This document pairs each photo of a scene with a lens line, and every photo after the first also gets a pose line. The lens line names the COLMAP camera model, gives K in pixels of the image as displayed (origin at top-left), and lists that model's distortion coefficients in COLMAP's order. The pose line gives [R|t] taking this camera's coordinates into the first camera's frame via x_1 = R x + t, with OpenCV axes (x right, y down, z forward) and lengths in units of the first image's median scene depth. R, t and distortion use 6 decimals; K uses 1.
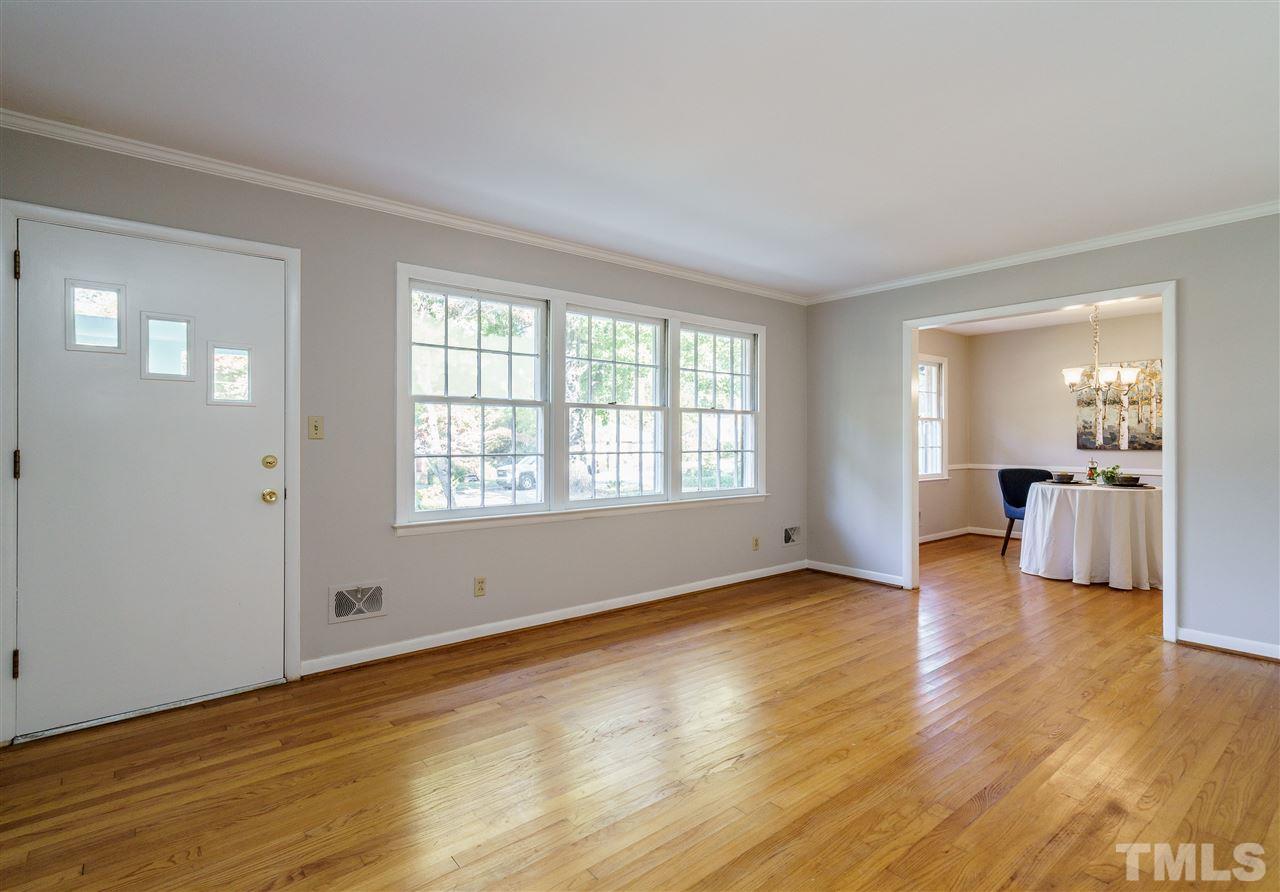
lens RADIAL K [[633.0, 0, 632.7], [0, 633.0, 441.3], [0, 0, 1]] dist [0.004112, 0.000239]
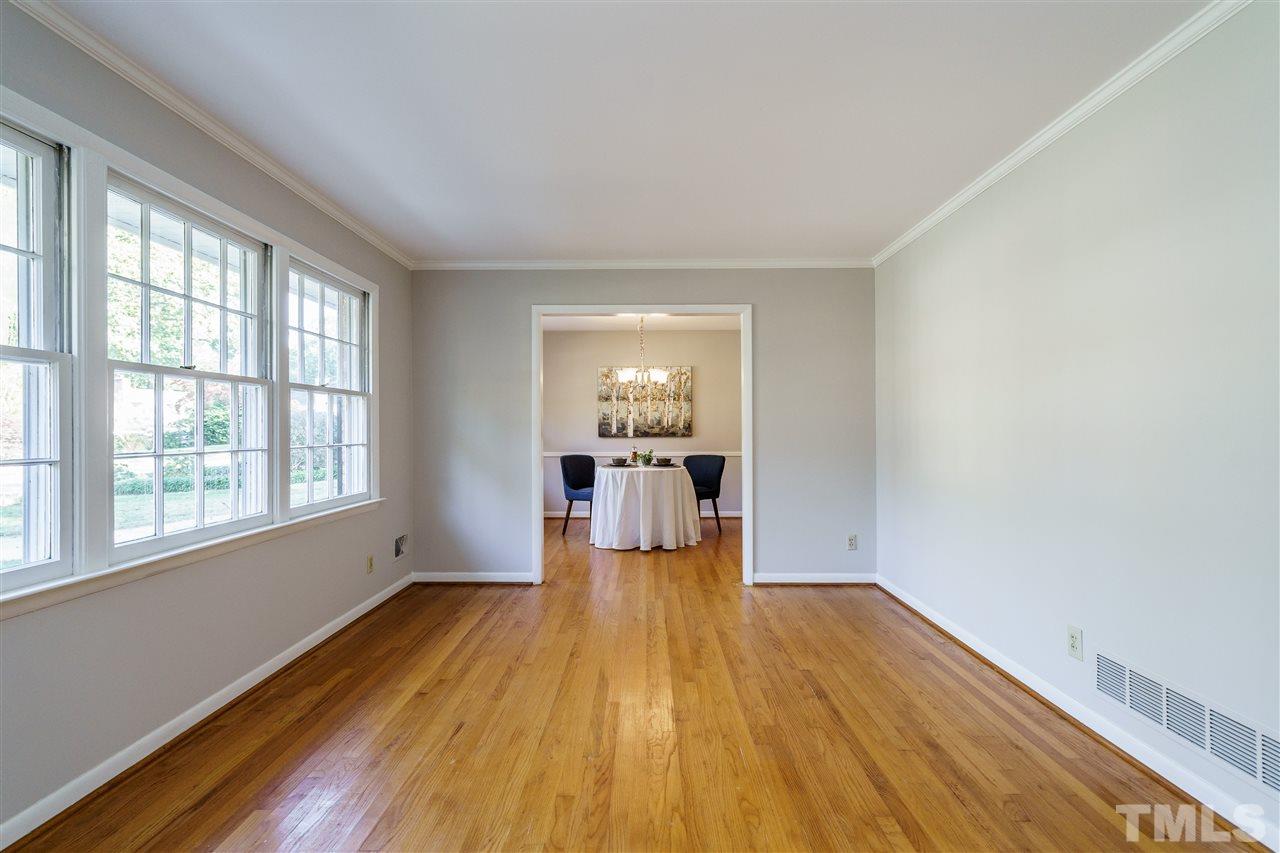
lens RADIAL K [[605.4, 0, 641.9], [0, 605.4, 432.0], [0, 0, 1]] dist [0.001006, 0.000439]
pose [[0.633075, -0.006565, 0.774062, -0.174974], [0.006853, 0.999972, 0.002877, 0.000537], [-0.774060, 0.003483, 0.633103, 0.291366]]
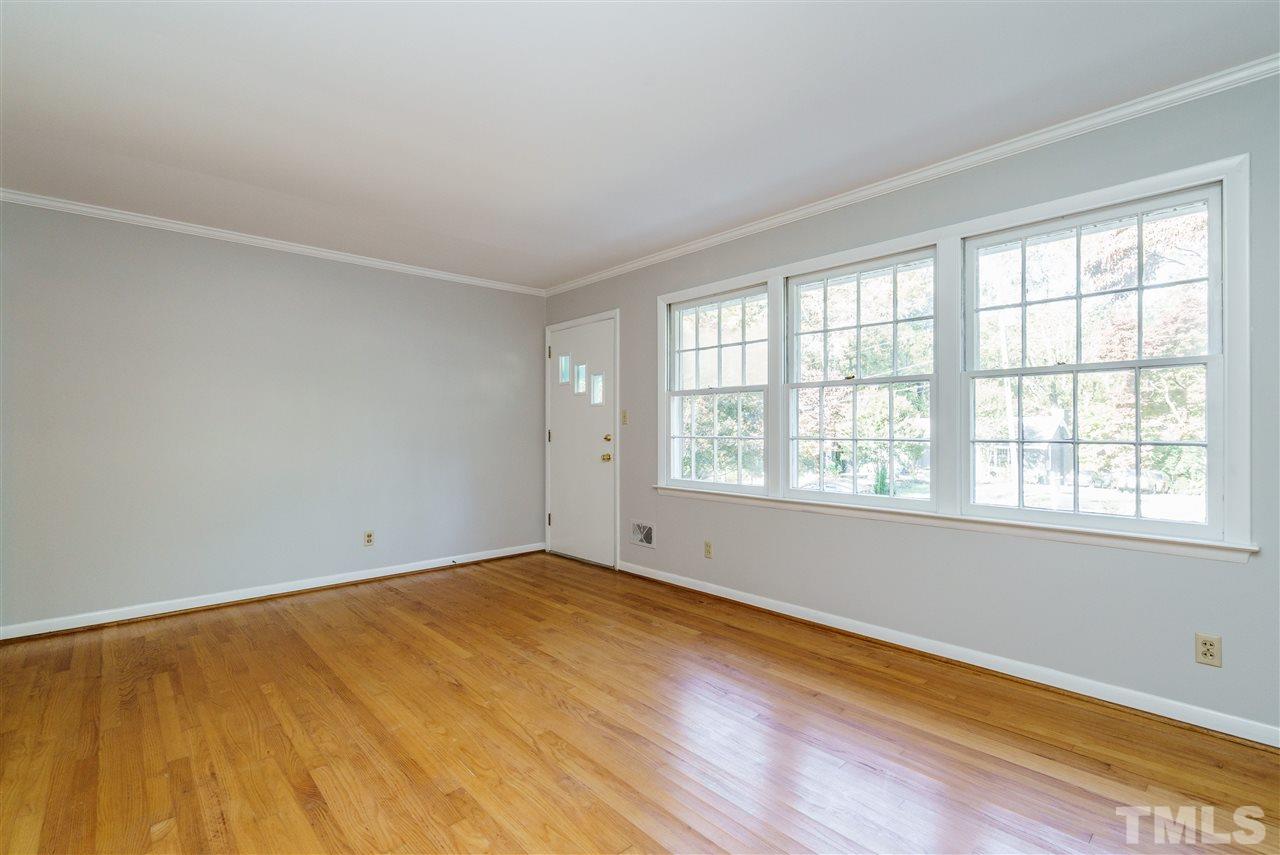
lens RADIAL K [[577.5, 0, 640.0], [0, 577.5, 427.5], [0, 0, 1]] dist [-0.000371, 0.000126]
pose [[0.059732, -0.002141, -0.998212, 0.611674], [0.000851, 0.999997, -0.002094, 0.004555], [0.998214, -0.000725, 0.059734, 0.608318]]
